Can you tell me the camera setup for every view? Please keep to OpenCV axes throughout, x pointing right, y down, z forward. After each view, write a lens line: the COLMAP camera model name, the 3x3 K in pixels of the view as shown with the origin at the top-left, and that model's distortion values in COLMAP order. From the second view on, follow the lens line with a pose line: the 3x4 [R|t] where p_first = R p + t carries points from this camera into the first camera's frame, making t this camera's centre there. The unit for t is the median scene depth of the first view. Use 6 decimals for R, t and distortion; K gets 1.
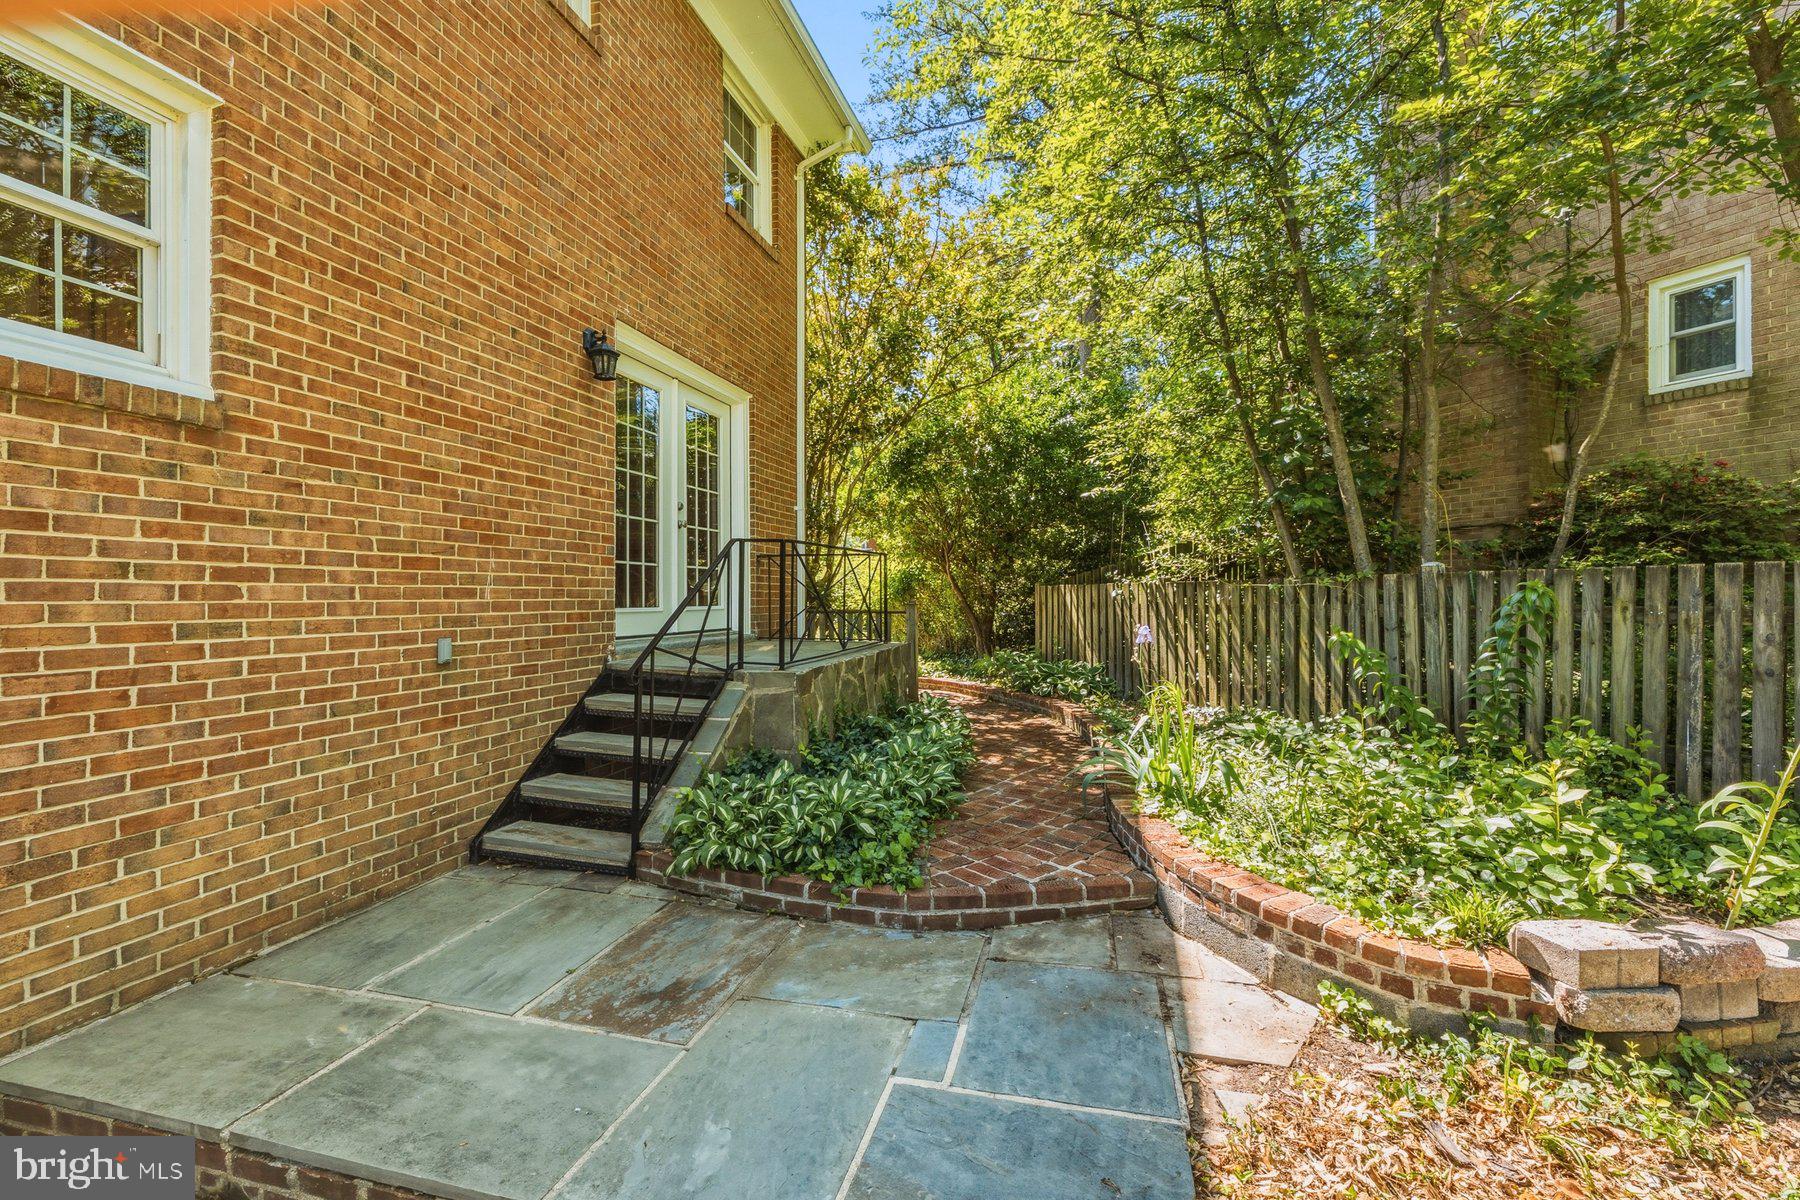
lens RADIAL K [[761.5, 0, 899.3], [0, 761.5, 596.3], [0, 0, 1]] dist [-0.000270, -0.000146]
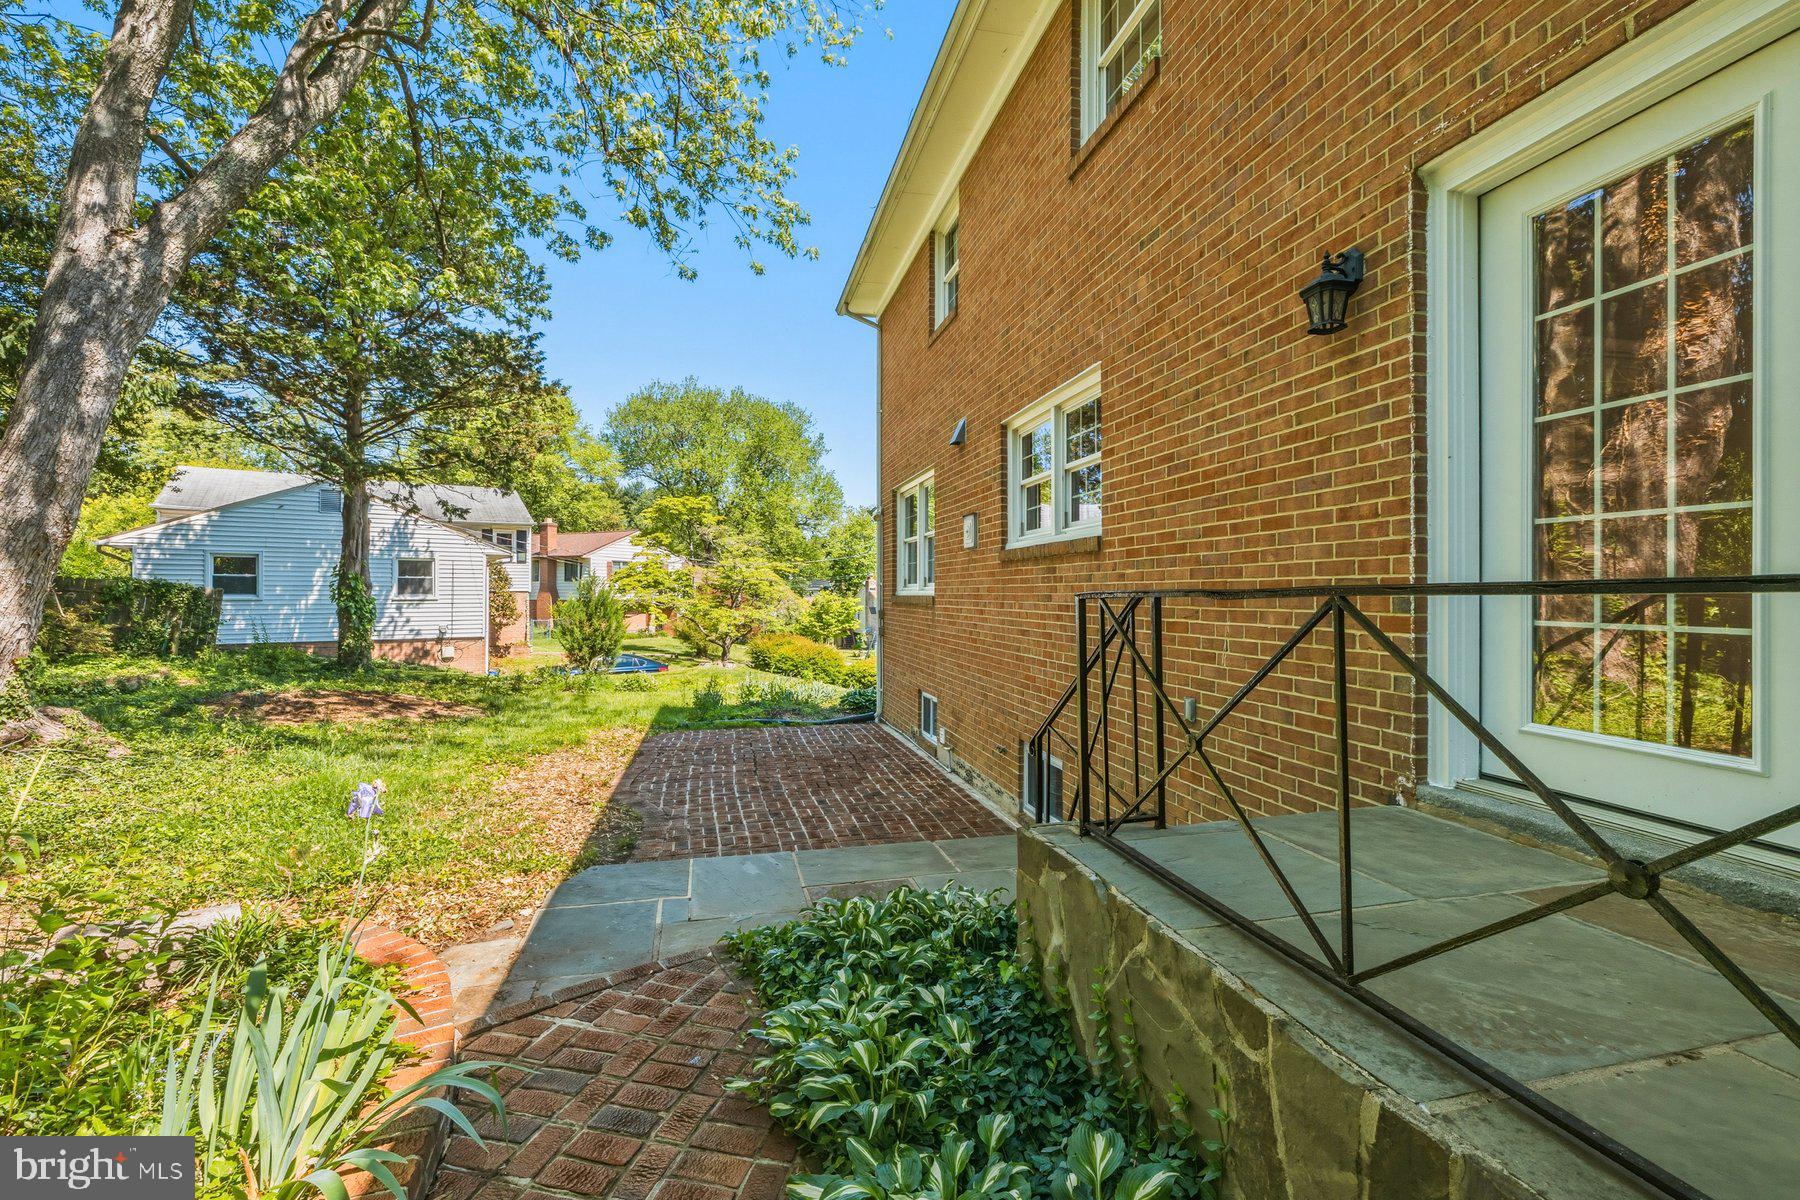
lens RADIAL K [[761.5, 0, 899.3], [0, 761.5, 596.3], [0, 0, 1]] dist [-0.000270, -0.000146]
pose [[-0.875162, 0.004008, -0.483813, 0.261262], [0.001033, 0.999979, 0.006416, -0.089629], [0.483829, 0.005115, -0.875148, 1.660177]]
